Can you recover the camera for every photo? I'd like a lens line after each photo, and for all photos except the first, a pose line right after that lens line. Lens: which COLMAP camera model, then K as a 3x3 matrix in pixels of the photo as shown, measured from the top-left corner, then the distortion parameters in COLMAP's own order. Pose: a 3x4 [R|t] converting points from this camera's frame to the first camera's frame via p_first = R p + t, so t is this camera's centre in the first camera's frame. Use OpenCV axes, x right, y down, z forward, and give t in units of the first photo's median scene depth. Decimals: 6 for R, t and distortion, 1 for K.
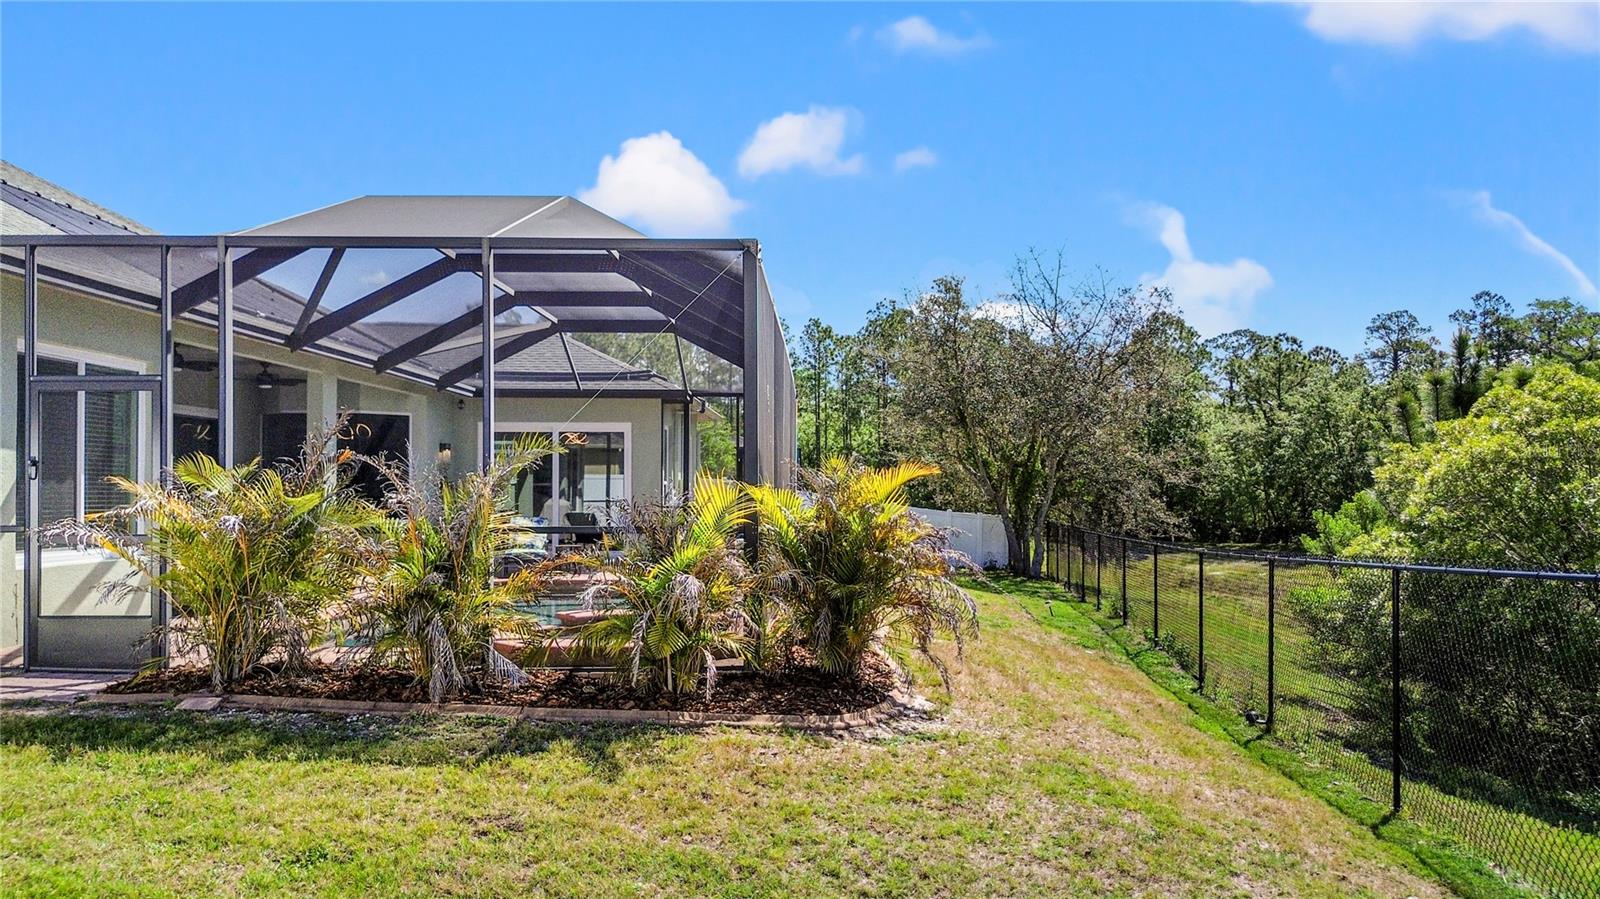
lens RADIAL K [[1146.1, 0, 796.6], [0, 1146.1, 456.3], [0, 0, 1]] dist [0.024671, -0.002694]
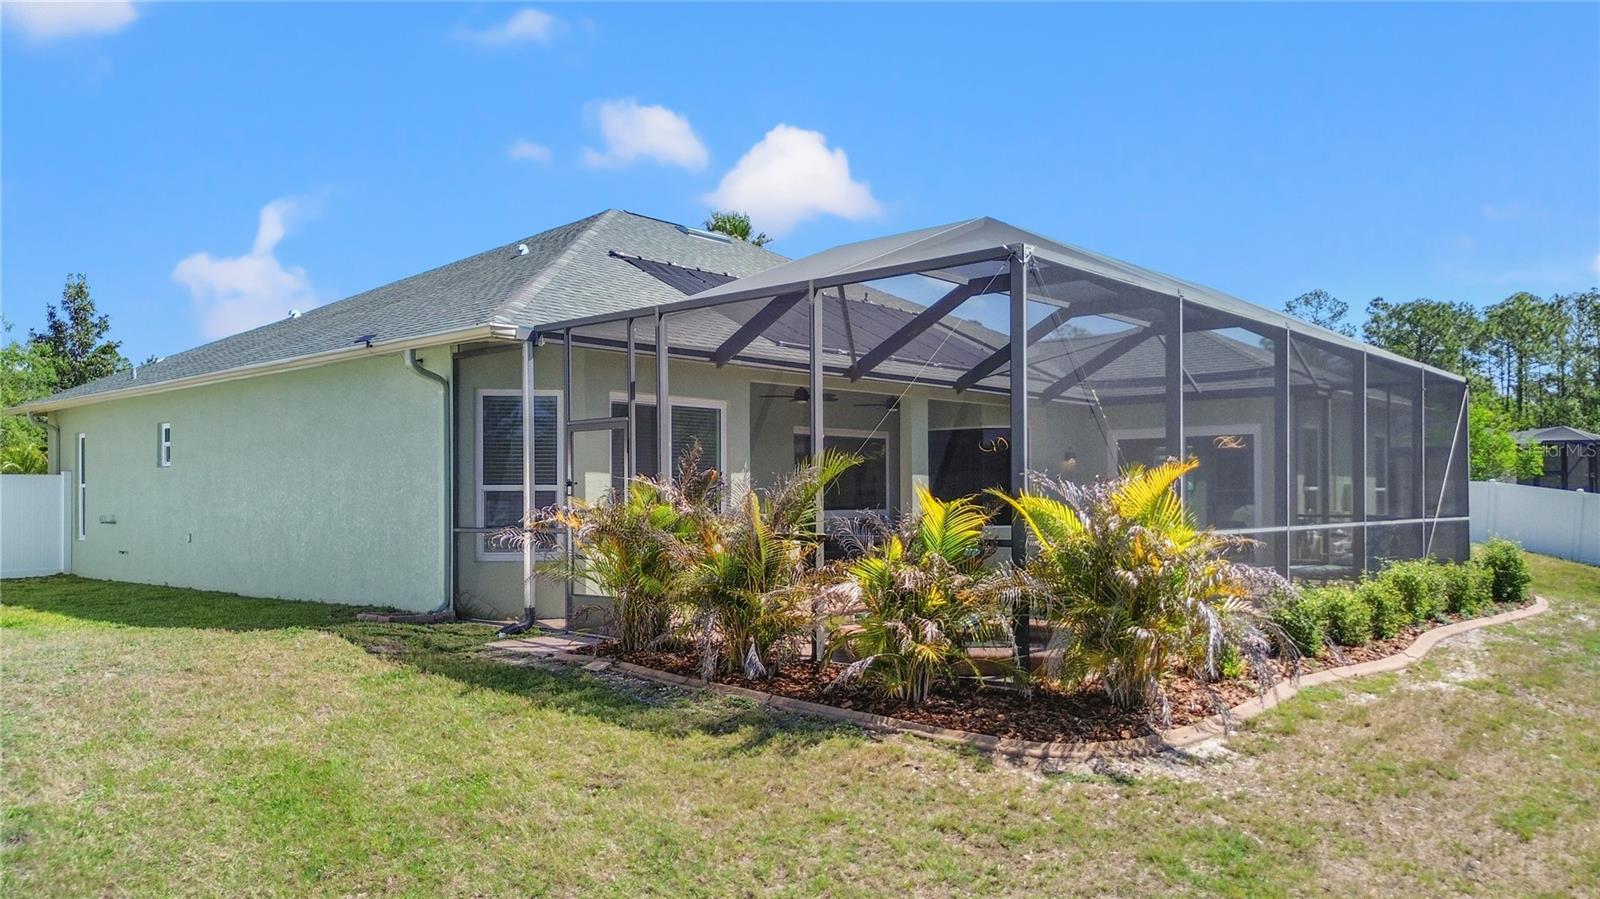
lens RADIAL K [[1146.1, 0, 796.6], [0, 1146.1, 456.3], [0, 0, 1]] dist [0.024671, -0.002694]
pose [[0.765477, -0.026747, -0.642907, 0.718888], [0.023000, 0.999635, -0.014203, 0.003138], [0.643052, -0.003915, 0.765812, 0.231023]]
